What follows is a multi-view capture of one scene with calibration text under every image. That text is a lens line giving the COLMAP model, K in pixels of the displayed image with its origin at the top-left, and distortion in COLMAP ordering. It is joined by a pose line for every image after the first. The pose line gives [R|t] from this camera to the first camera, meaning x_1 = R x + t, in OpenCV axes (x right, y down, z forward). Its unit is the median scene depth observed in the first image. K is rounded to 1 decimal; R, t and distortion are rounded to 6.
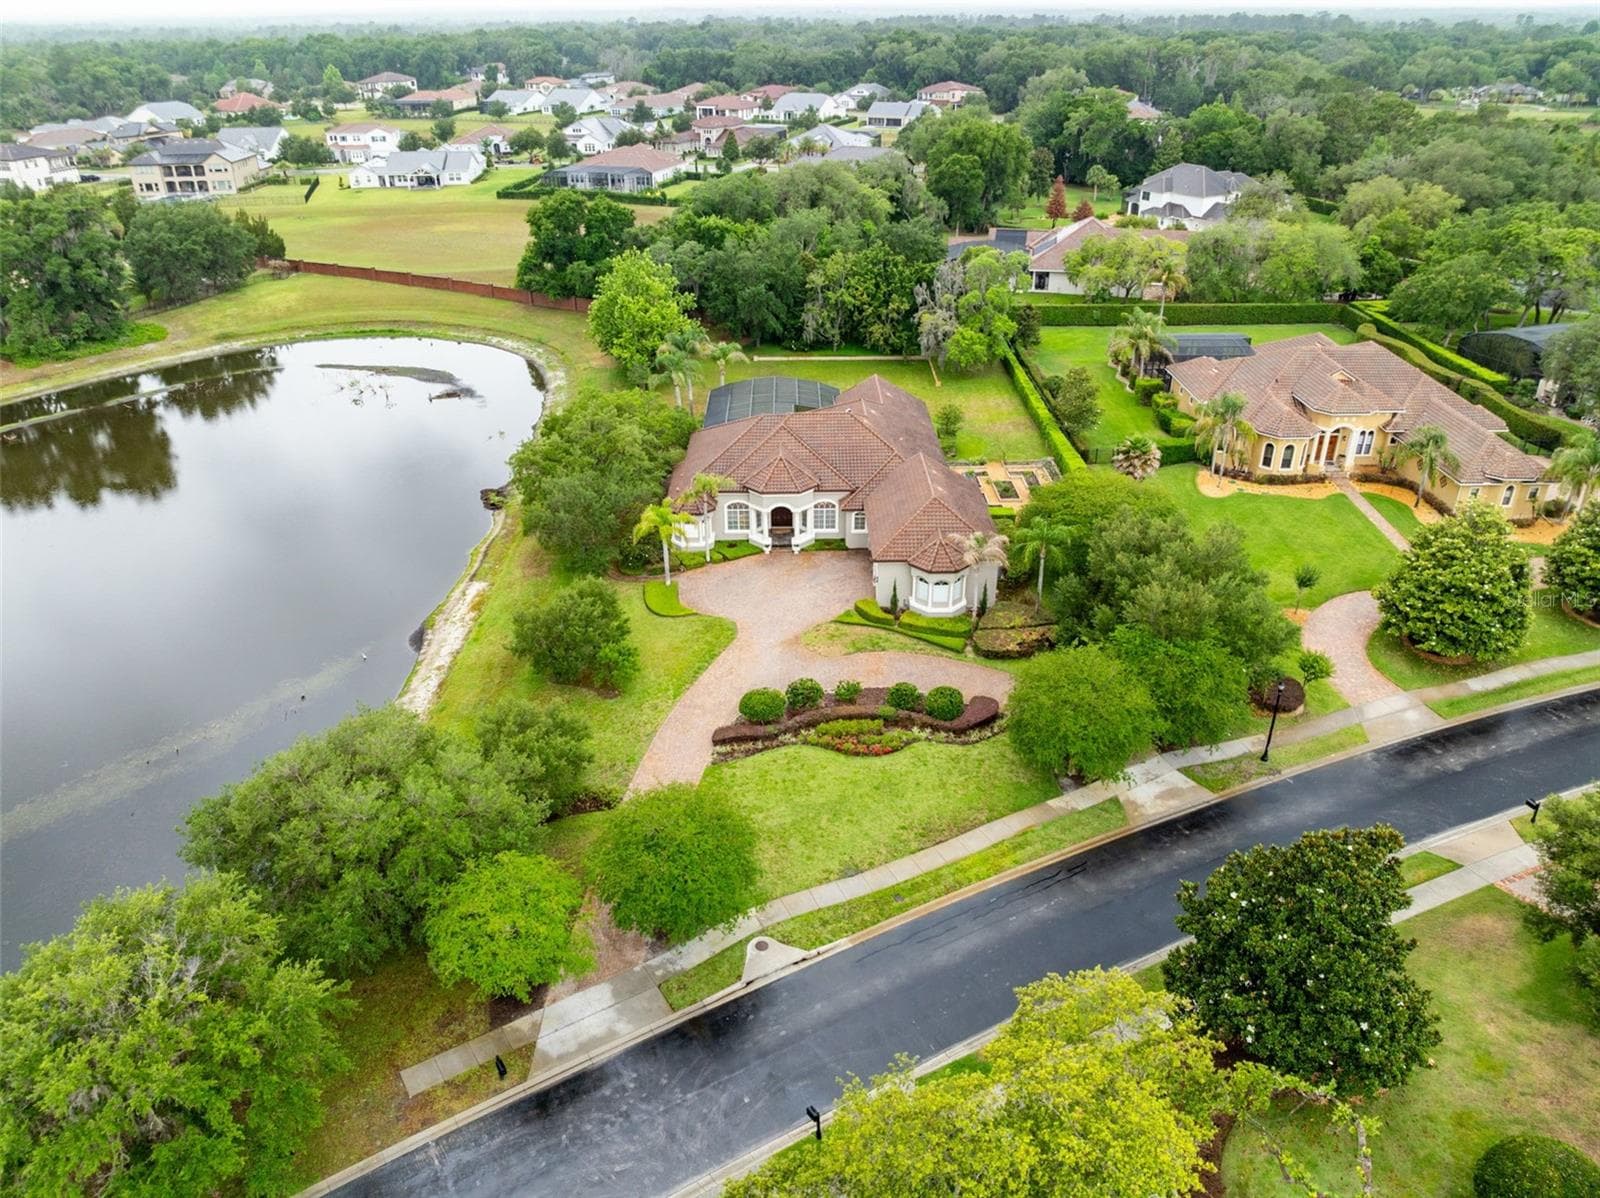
lens RADIAL K [[1121.1, 0, 798.2], [0, 1121.1, 602.3], [0, 0, 1]] dist [-0.031398, -0.003697]
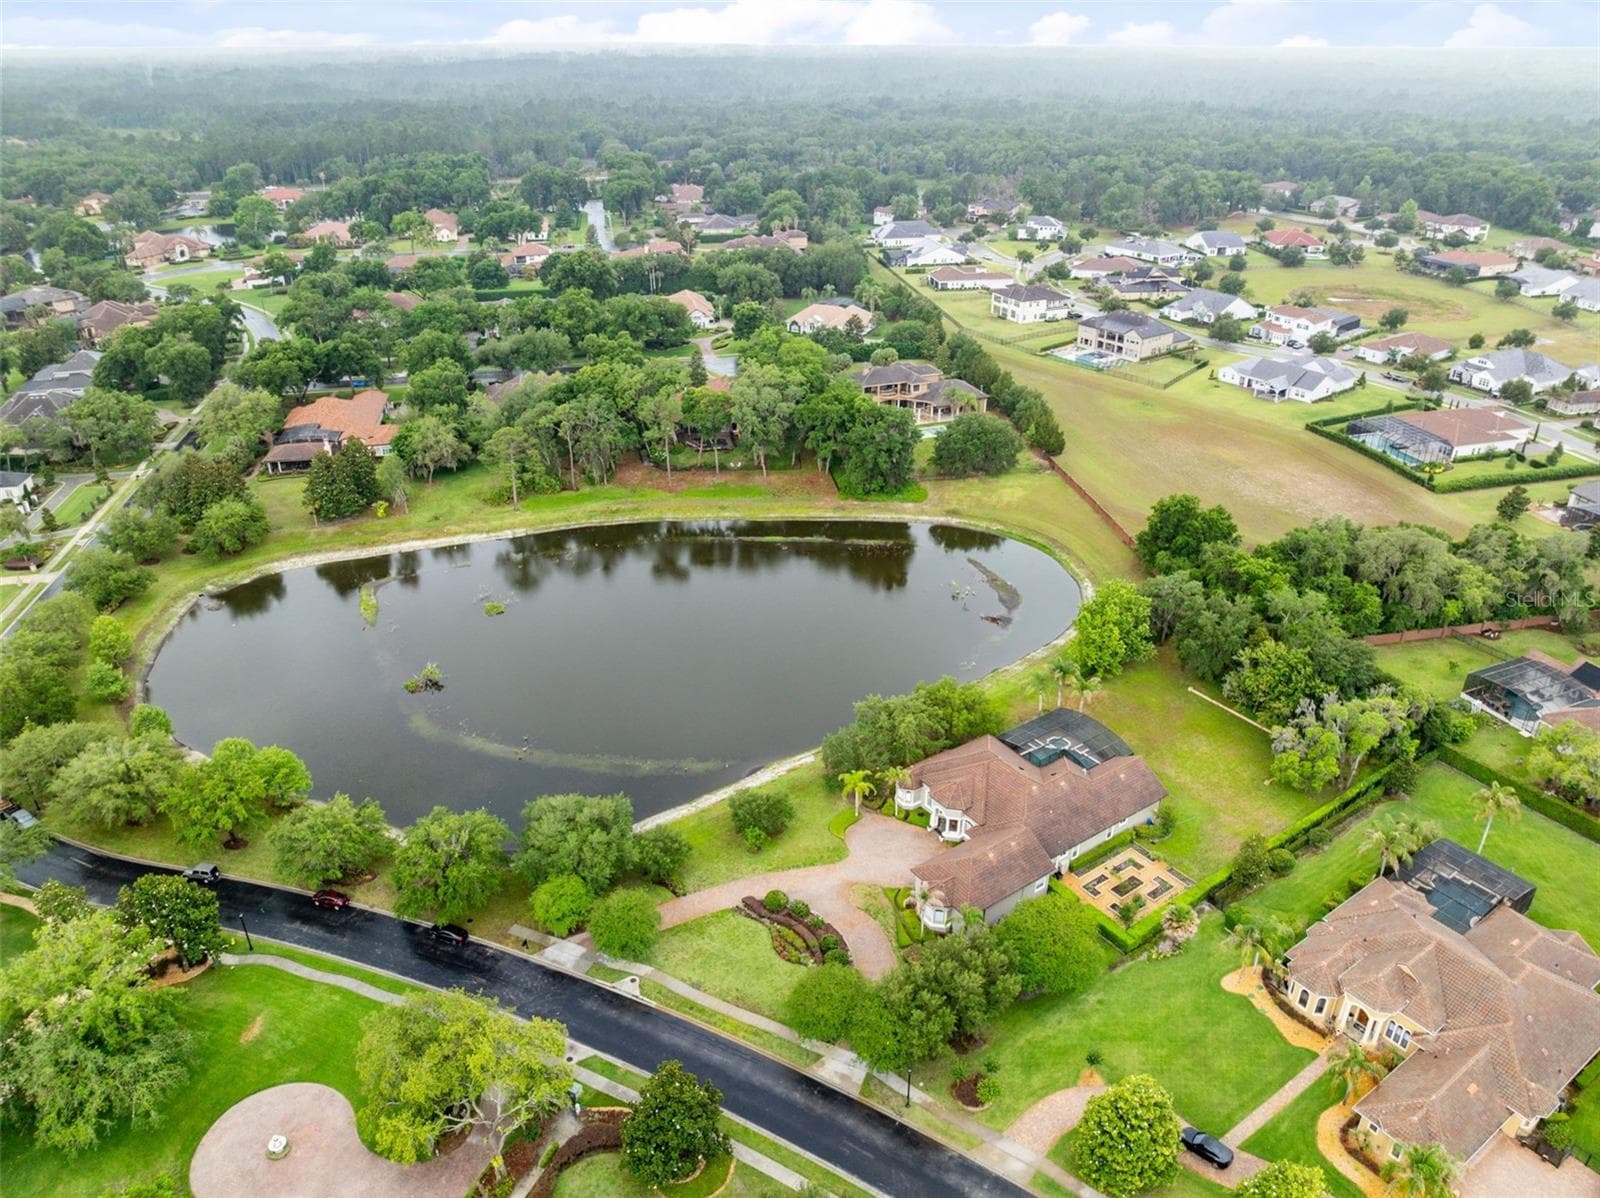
lens RADIAL K [[1121.1, 0, 798.2], [0, 1121.1, 602.3], [0, 0, 1]] dist [-0.031398, -0.003697]
pose [[0.563484, 0.387732, -0.729486, 1.029879], [-0.393352, 0.902422, 0.175809, -0.621929], [0.726471, 0.187880, 0.661015, -0.265656]]
